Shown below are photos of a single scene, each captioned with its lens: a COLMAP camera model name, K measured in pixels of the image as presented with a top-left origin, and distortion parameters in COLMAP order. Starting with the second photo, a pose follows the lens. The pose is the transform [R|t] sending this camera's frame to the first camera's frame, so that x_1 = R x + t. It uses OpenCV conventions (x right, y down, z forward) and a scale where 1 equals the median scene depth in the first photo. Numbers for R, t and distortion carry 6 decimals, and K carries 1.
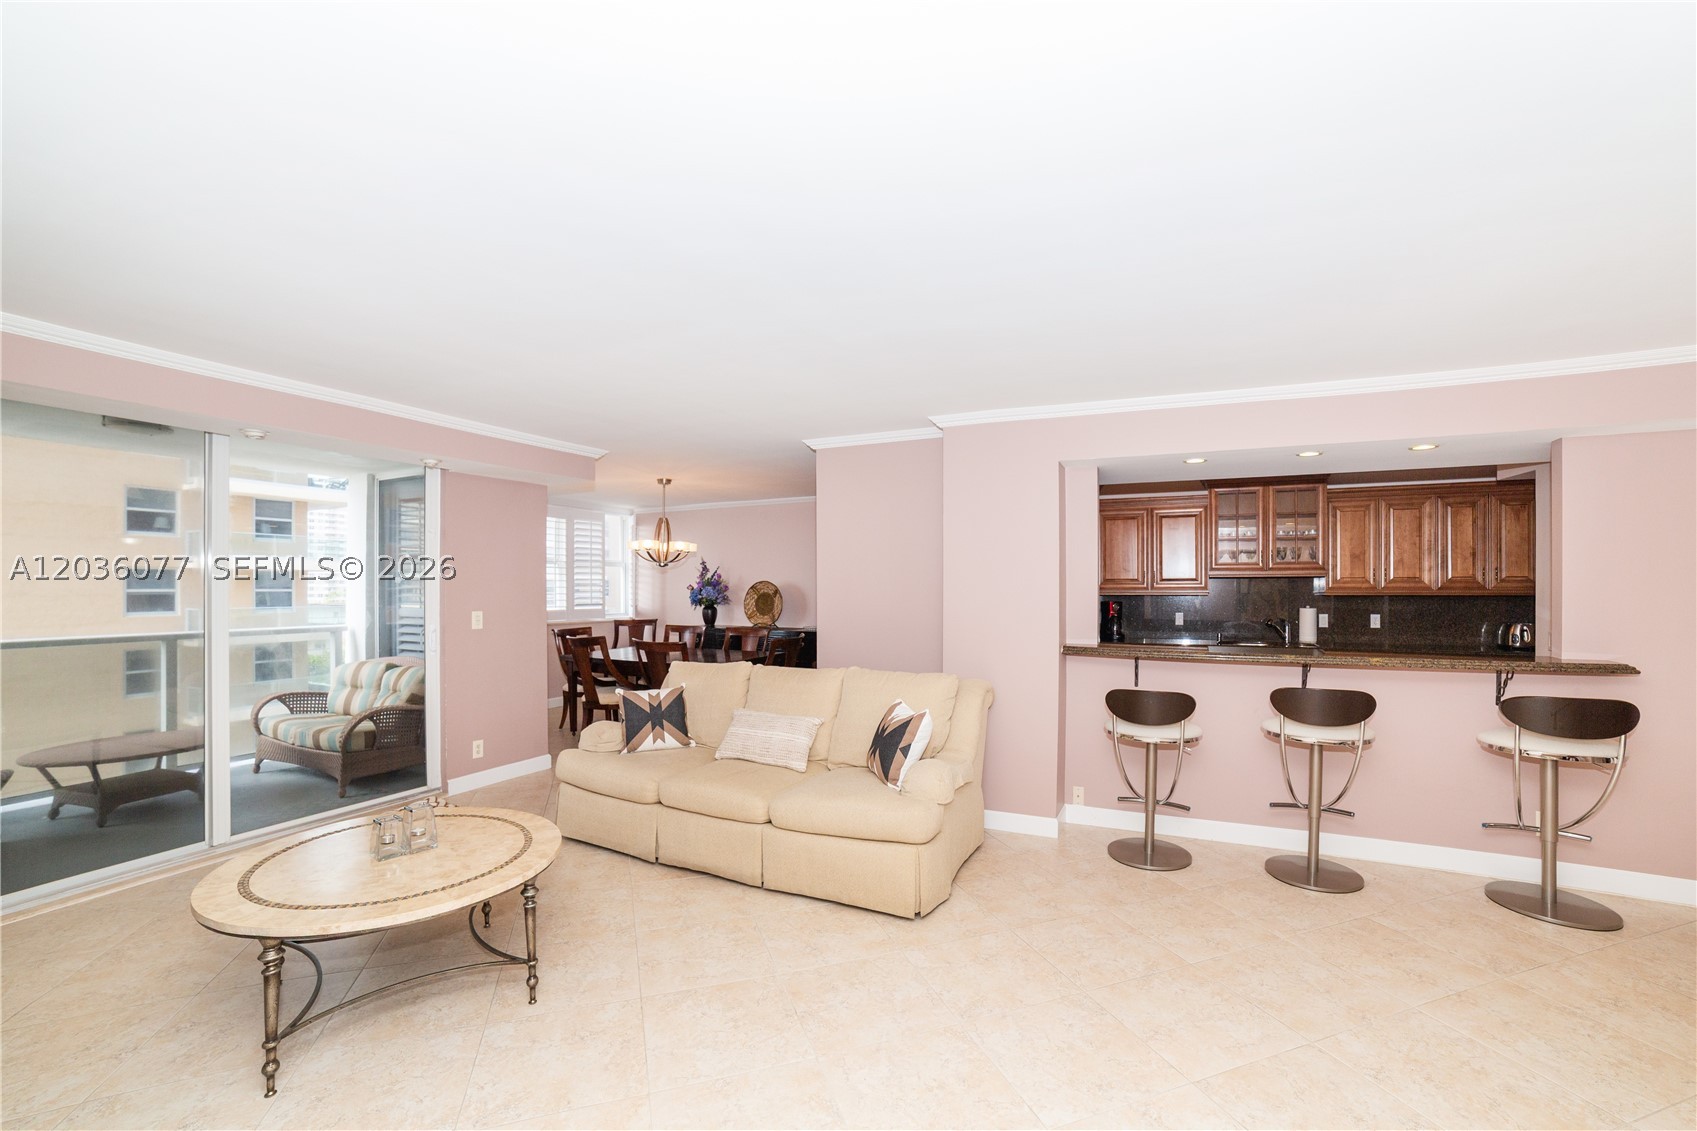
lens RADIAL K [[701.0, 0, 847.9], [0, 701.0, 592.9], [0, 0, 1]] dist [-0.000152, -0.000026]
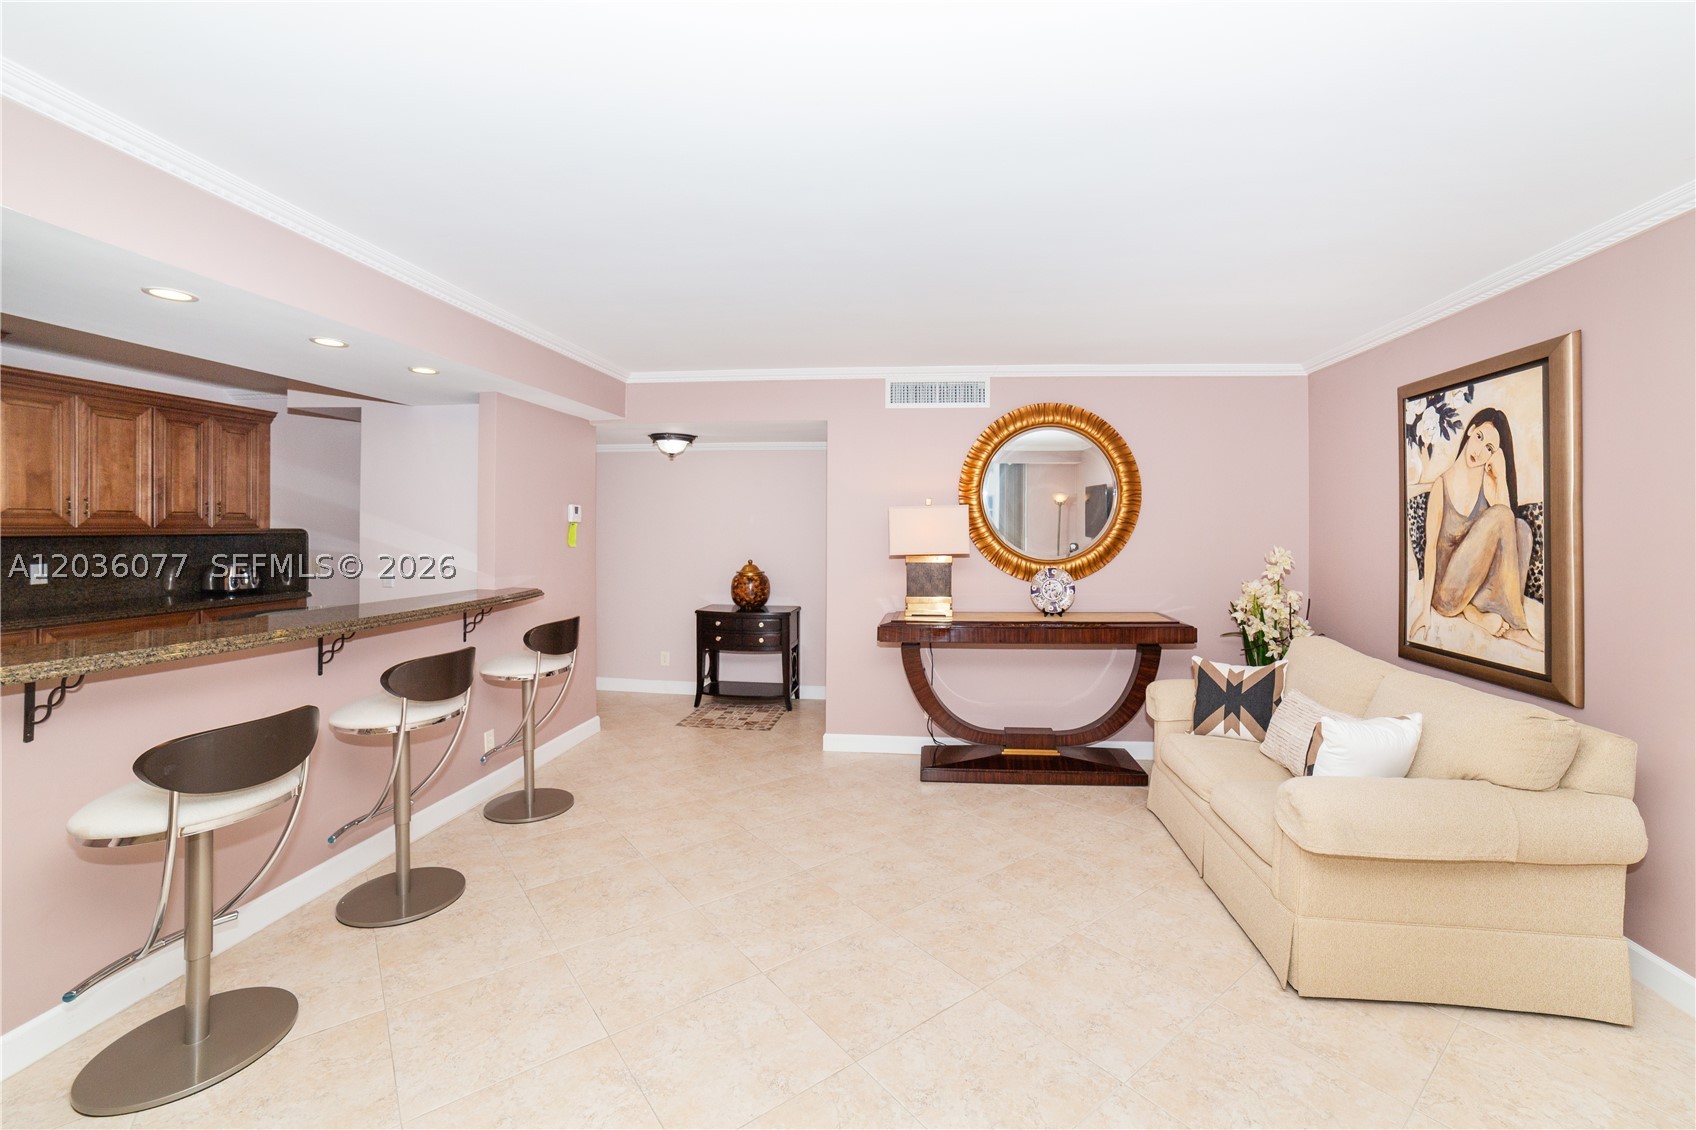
lens RADIAL K [[696.1, 0, 859.7], [0, 696.1, 525.6], [0, 0, 1]] dist [-0.000342, -0.000054]
pose [[-0.316384, 0.004634, 0.948620, -0.145476], [0.000414, 0.999989, -0.004747, -0.002851], [-0.948631, -0.001110, -0.316382, 0.501758]]
